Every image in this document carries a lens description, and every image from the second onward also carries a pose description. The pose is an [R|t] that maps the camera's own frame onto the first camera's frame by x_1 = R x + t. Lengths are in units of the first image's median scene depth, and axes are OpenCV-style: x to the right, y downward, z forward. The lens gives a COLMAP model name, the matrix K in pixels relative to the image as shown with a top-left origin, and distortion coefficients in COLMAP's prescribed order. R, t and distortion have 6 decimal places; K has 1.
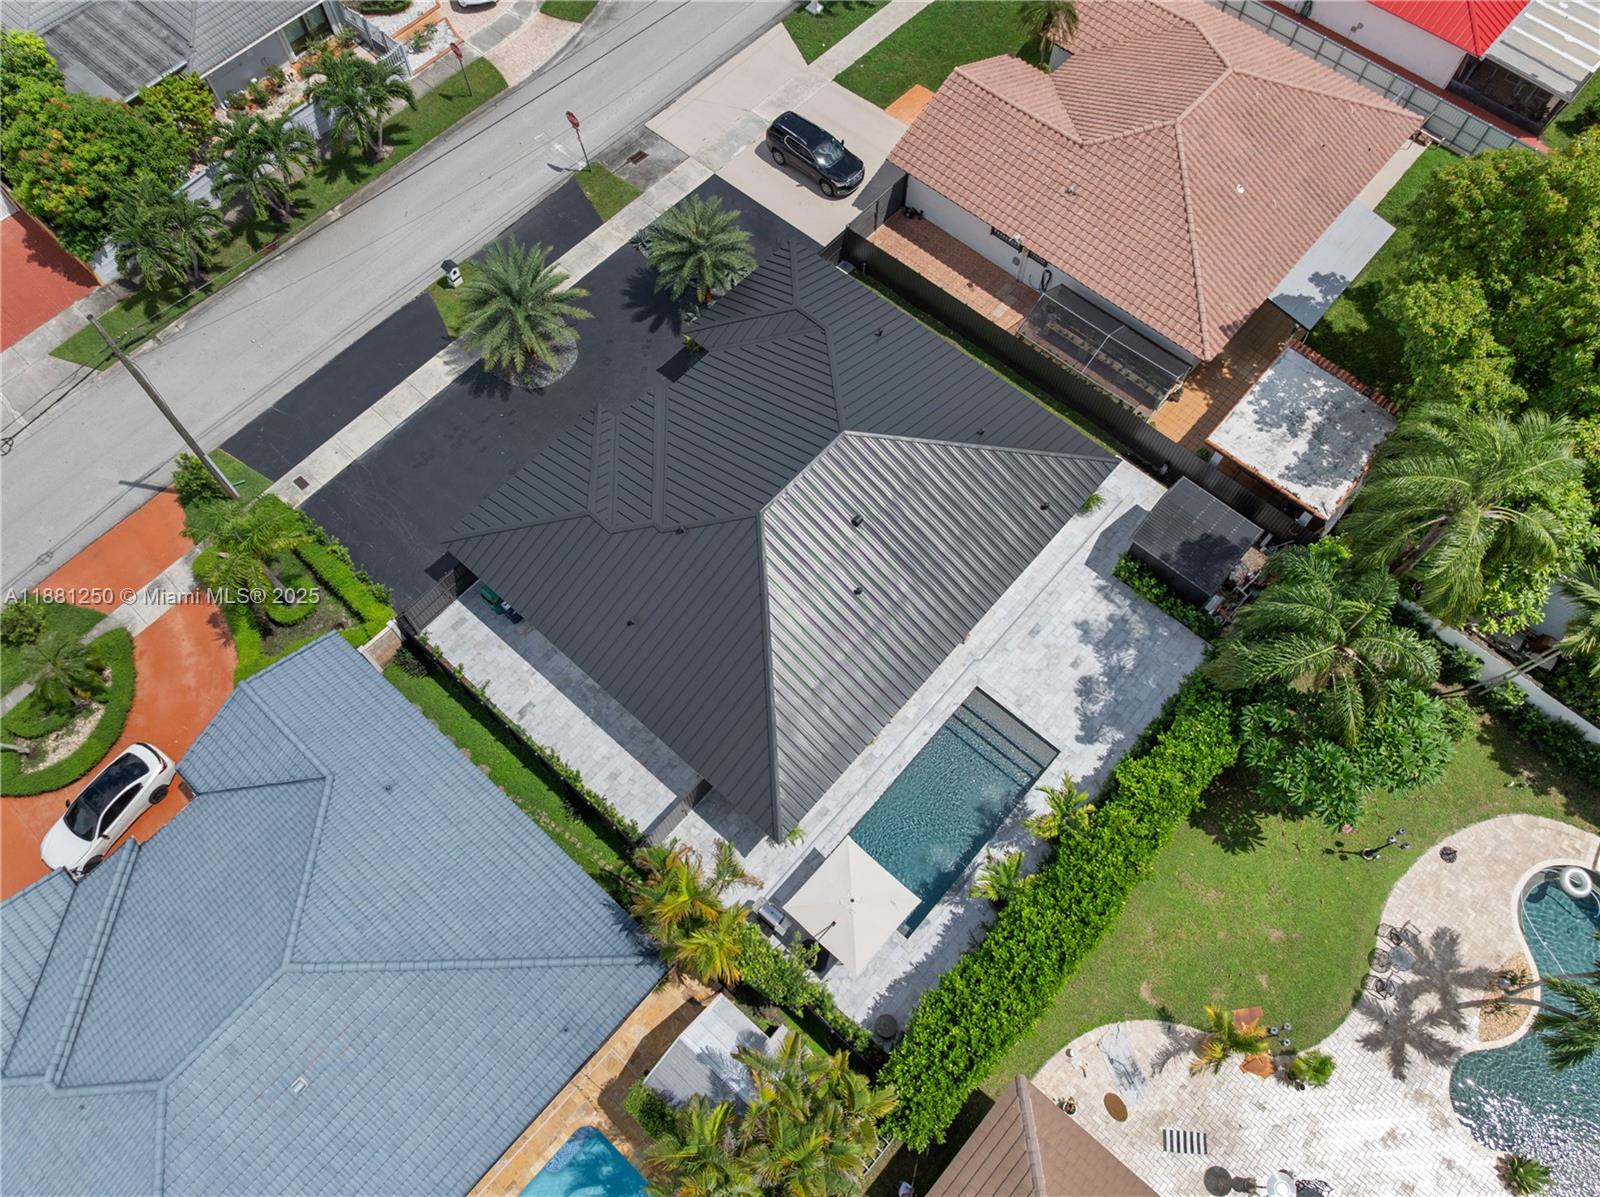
lens RADIAL K [[1120.1, 0, 800.0], [0, 1120.1, 598.5], [0, 0, 1]] dist [-0.042002, -0.001255]
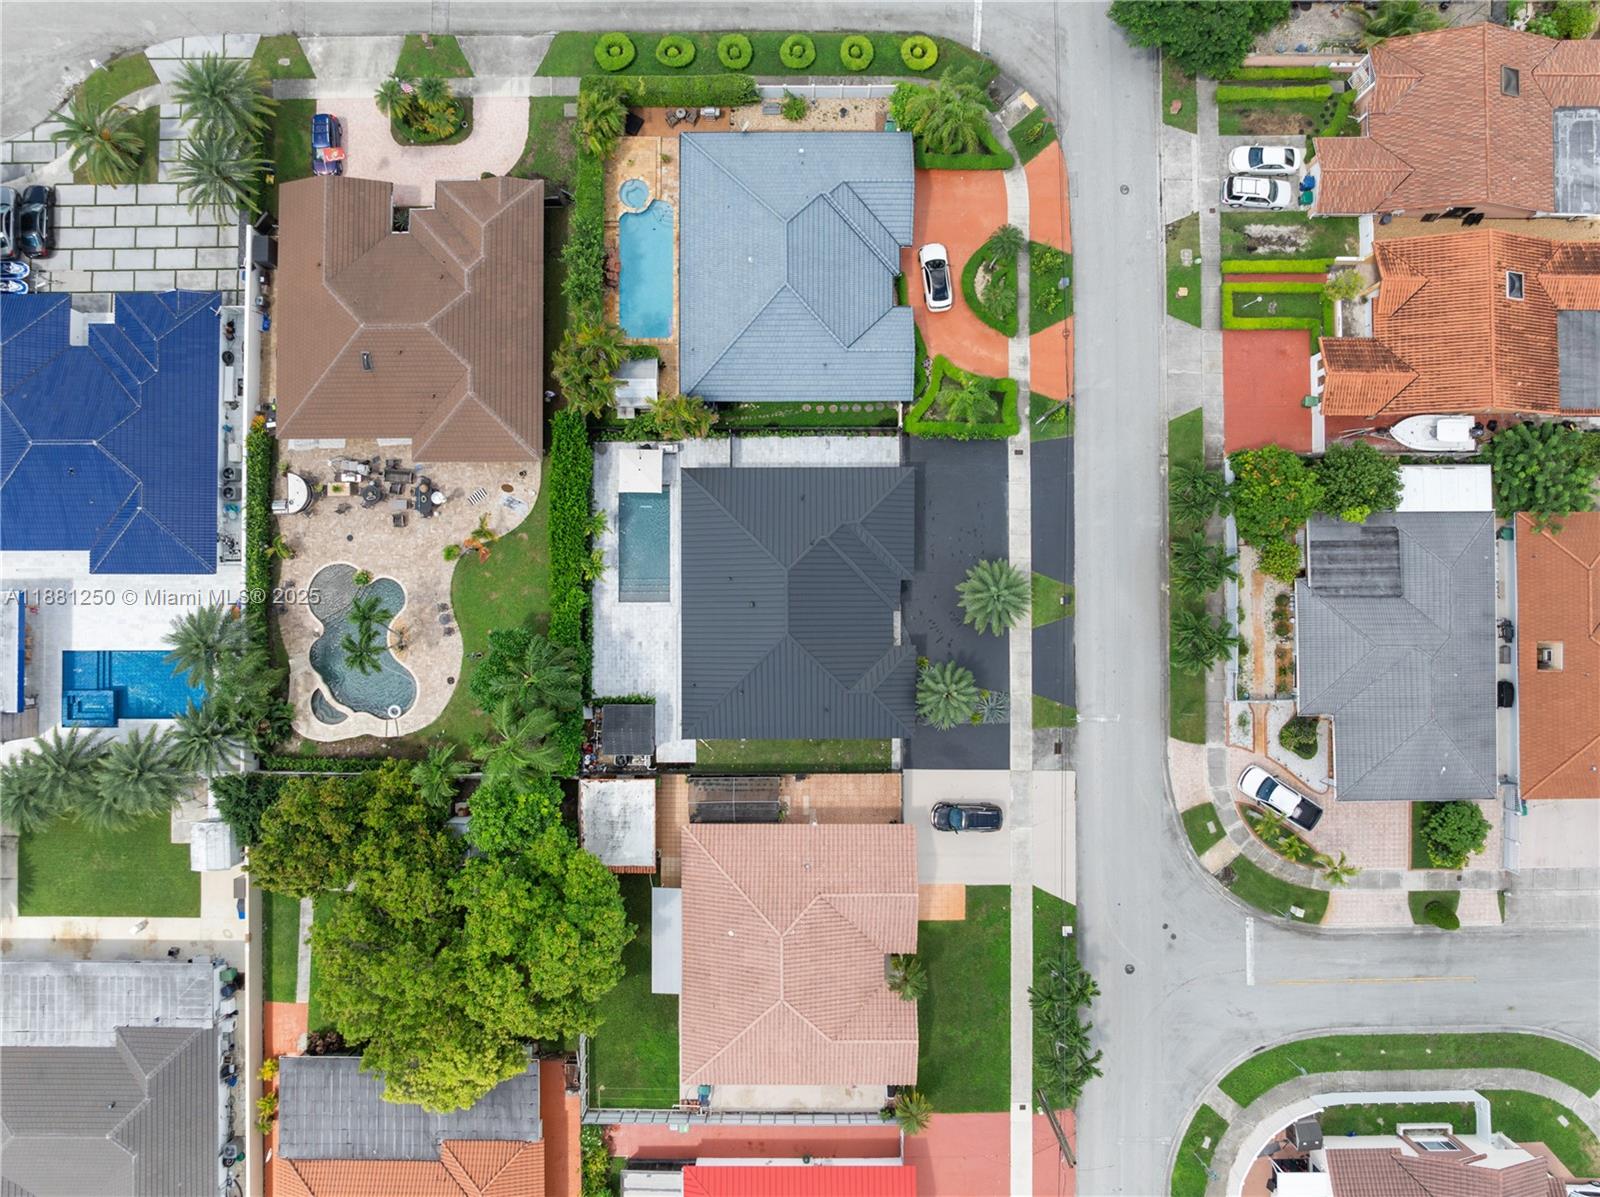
lens RADIAL K [[1120.1, 0, 800.0], [0, 1120.1, 598.5], [0, 0, 1]] dist [-0.042002, -0.001255]
pose [[-0.746788, 0.664708, -0.021719, 0.020570], [-0.601451, -0.661062, 0.448613, -0.851018], [0.283839, 0.348082, 0.893462, -0.650132]]
